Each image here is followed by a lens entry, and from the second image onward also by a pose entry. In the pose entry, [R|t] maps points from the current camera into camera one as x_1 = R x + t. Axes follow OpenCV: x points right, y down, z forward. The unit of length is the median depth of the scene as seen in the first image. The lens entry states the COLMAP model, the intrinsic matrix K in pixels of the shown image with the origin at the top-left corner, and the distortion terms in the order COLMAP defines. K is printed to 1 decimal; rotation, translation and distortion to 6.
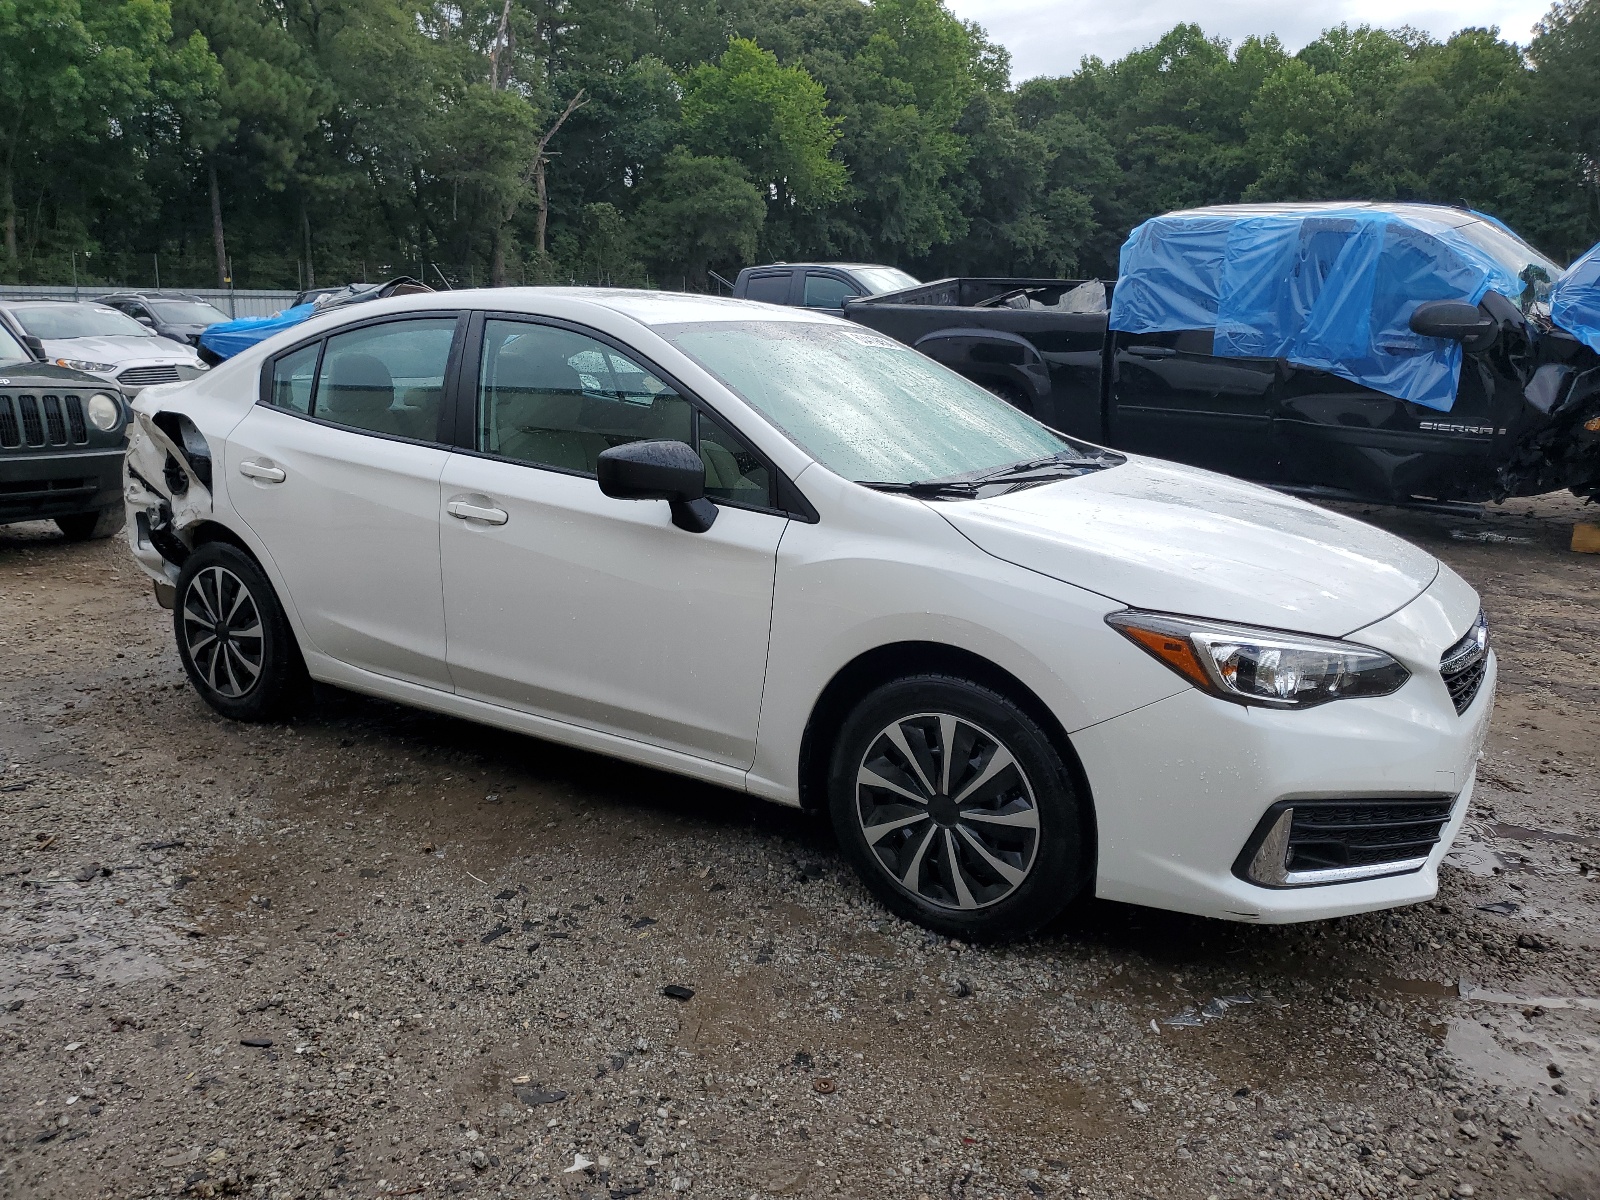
lens RADIAL K [[1205.8, 0, 803.9], [0, 1205.8, 600.8], [0, 0, 1]] dist [-0.060384, 0.004757]
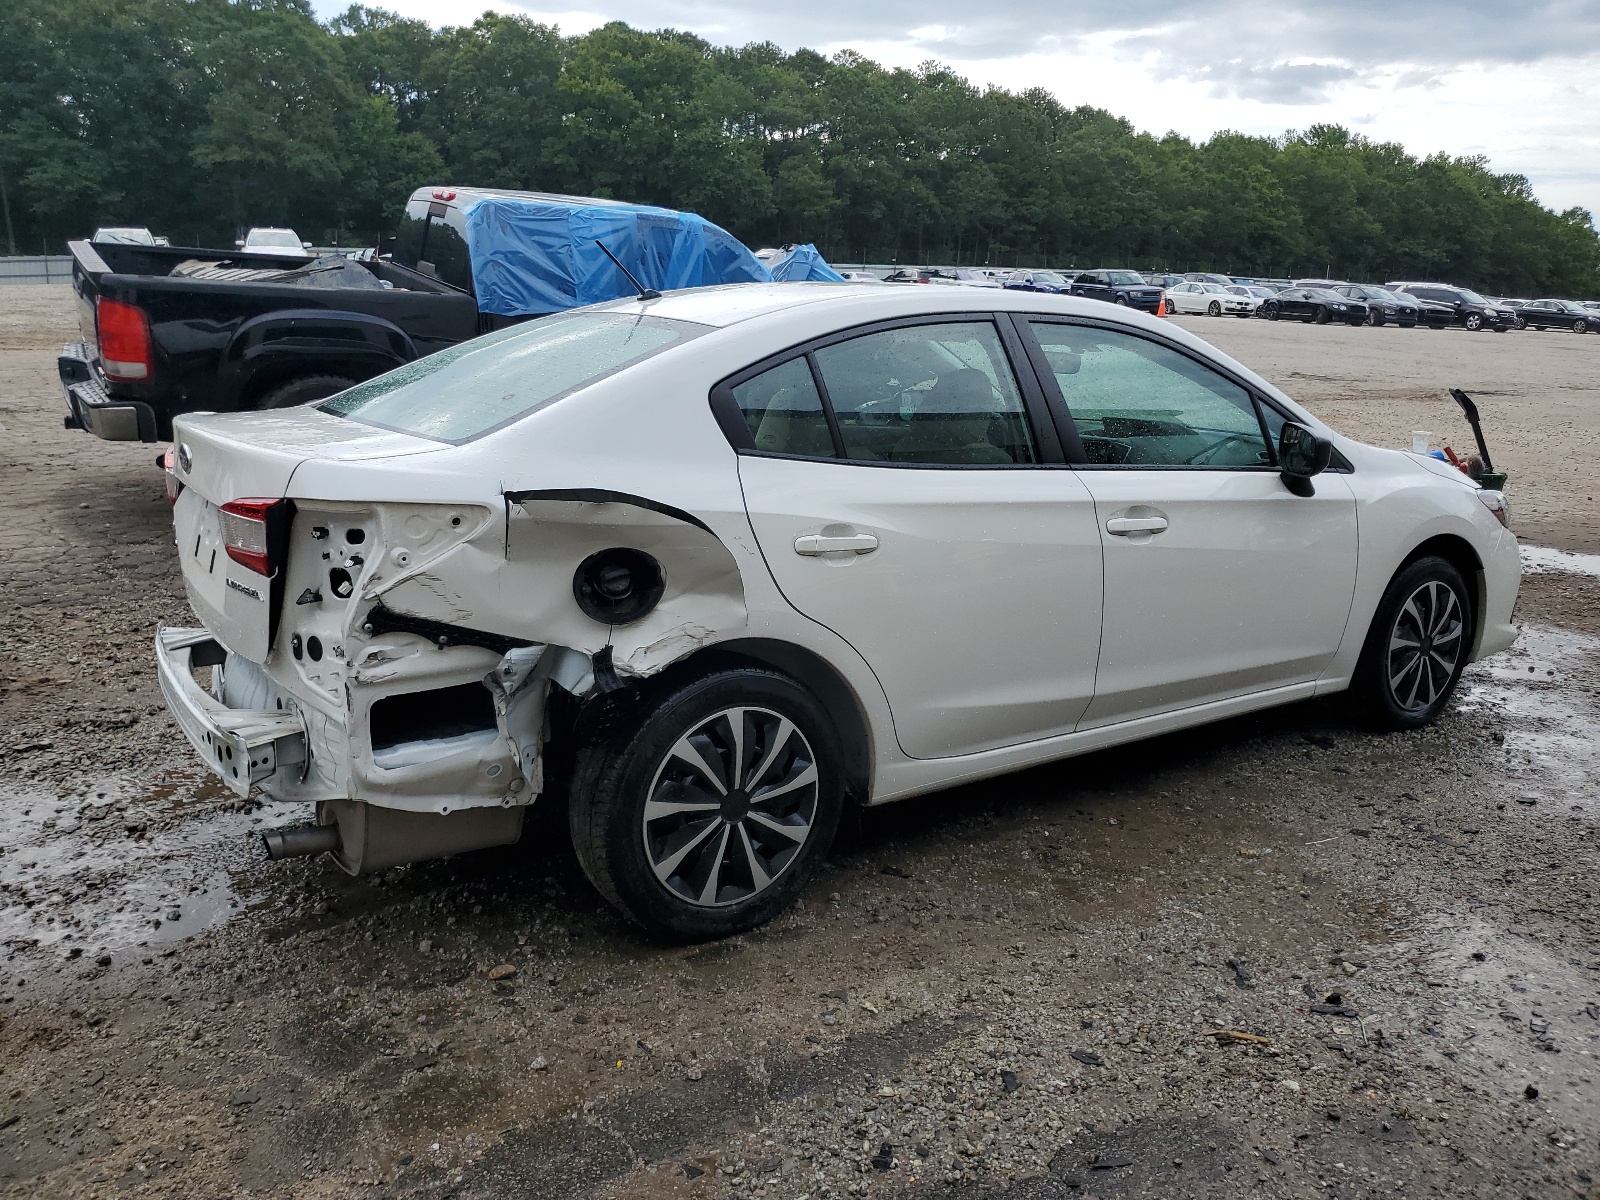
lens RADIAL K [[1322.5, 0, 802.9], [0, 1322.5, 601.2], [0, 0, 1]] dist [-0.068124, -0.000855]
pose [[0.305840, -0.203674, 0.930042, -0.849639], [0.195171, 0.969517, 0.148138, -0.140031], [-0.931864, 0.136211, 0.336268, 0.563002]]
